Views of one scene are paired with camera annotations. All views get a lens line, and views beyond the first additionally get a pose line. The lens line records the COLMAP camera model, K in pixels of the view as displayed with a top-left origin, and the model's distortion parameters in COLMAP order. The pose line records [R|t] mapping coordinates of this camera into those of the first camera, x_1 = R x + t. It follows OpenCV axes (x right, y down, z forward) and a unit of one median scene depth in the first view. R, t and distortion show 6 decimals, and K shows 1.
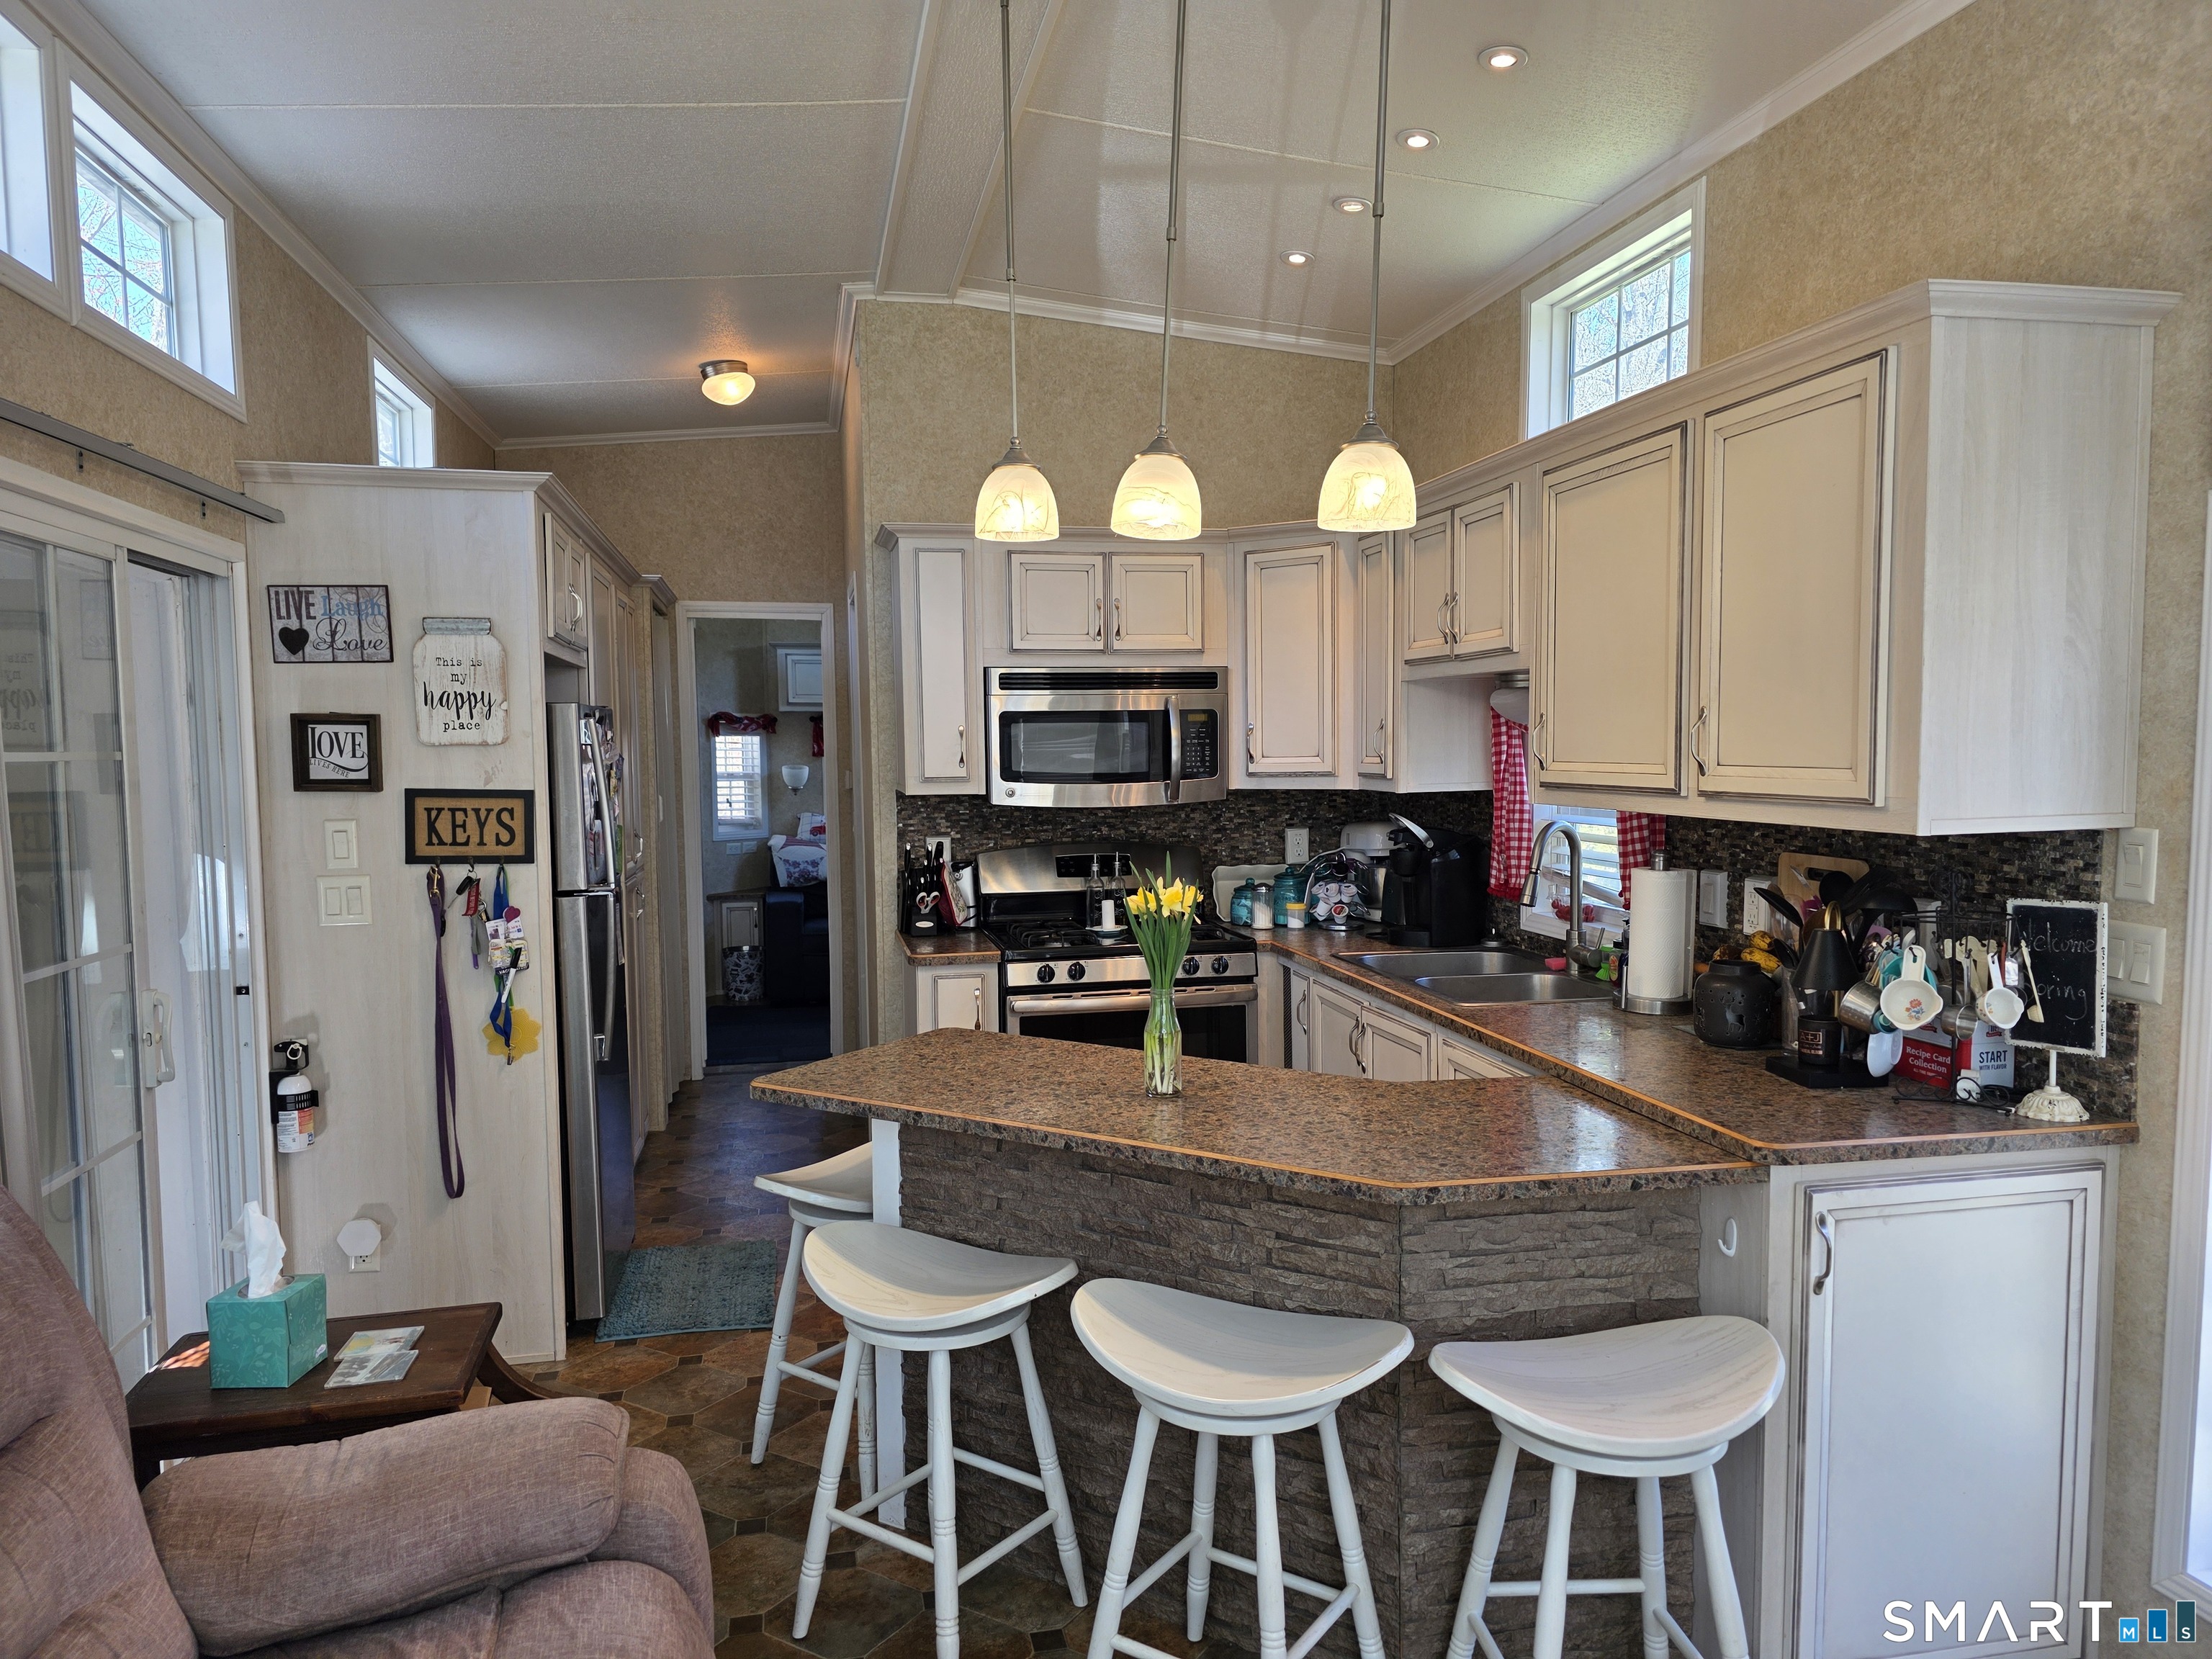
lens RADIAL K [[1479.9, 0, 1112.7], [0, 1479.9, 861.4], [0, 0, 1]] dist [0.062792, -0.058872]
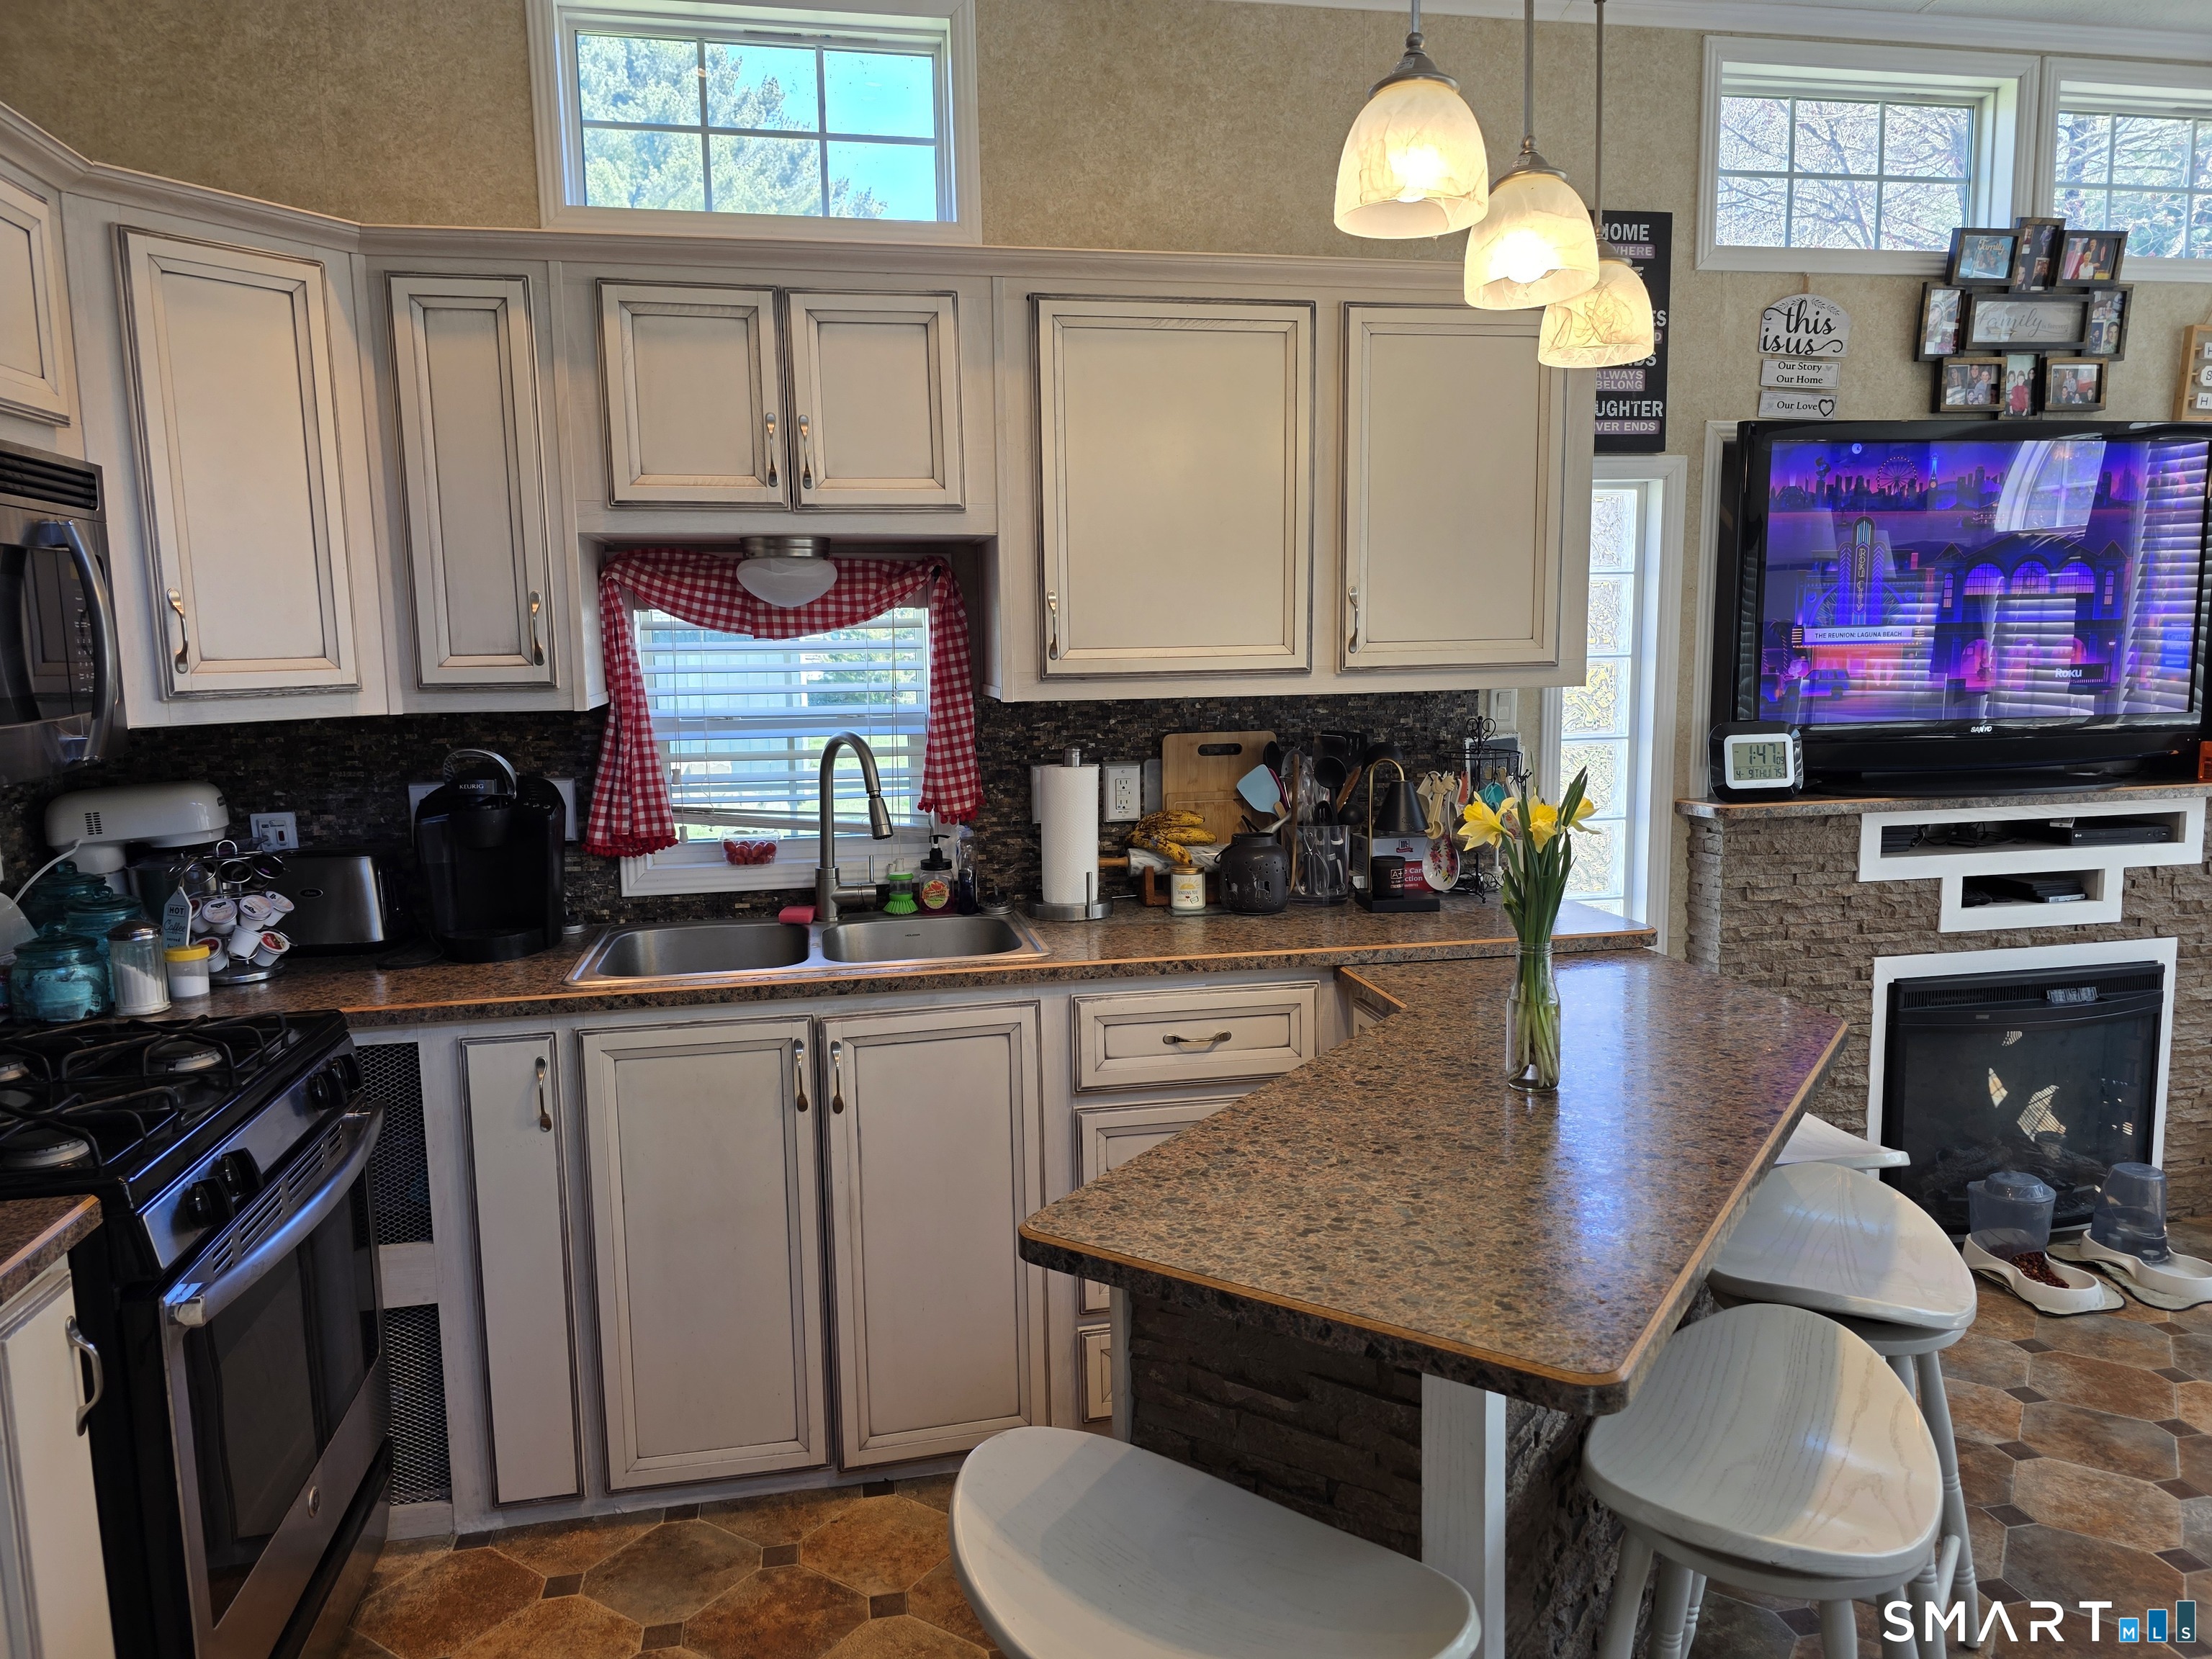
lens RADIAL K [[1479.9, 0, 1105.2], [0, 1479.9, 829.6], [0, 0, 1]] dist [0.062792, -0.058872]
pose [[0.022238, -0.114994, 0.993117, -0.614723], [0.099360, 0.988699, 0.112257, -0.062962], [-0.994803, 0.096180, 0.033413, 1.056145]]
